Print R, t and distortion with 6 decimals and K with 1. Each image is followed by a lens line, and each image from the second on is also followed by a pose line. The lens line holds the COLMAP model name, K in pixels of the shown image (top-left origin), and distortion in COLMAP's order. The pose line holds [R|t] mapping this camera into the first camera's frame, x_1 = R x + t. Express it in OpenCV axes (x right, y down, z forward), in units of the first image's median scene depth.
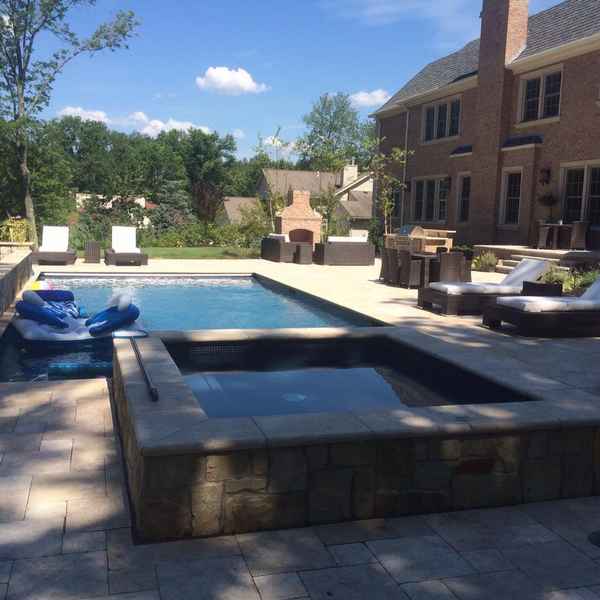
lens RADIAL K [[693.8, 0, 299.4], [0, 693.8, 300.1], [0, 0, 1]] dist [0.019817, 0.000000]
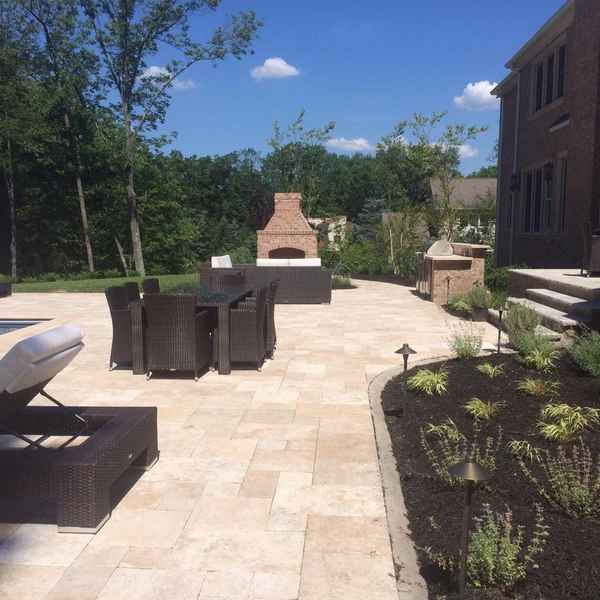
lens RADIAL K [[693.8, 0, 299.6], [0, 693.8, 300.5], [0, 0, 1]] dist [0.019817, 0.000000]
pose [[0.932266, 0.001720, -0.361770, 0.151058], [-0.012282, 0.999563, -0.026898, -0.017942], [0.361565, 0.029519, 0.931879, 0.205701]]
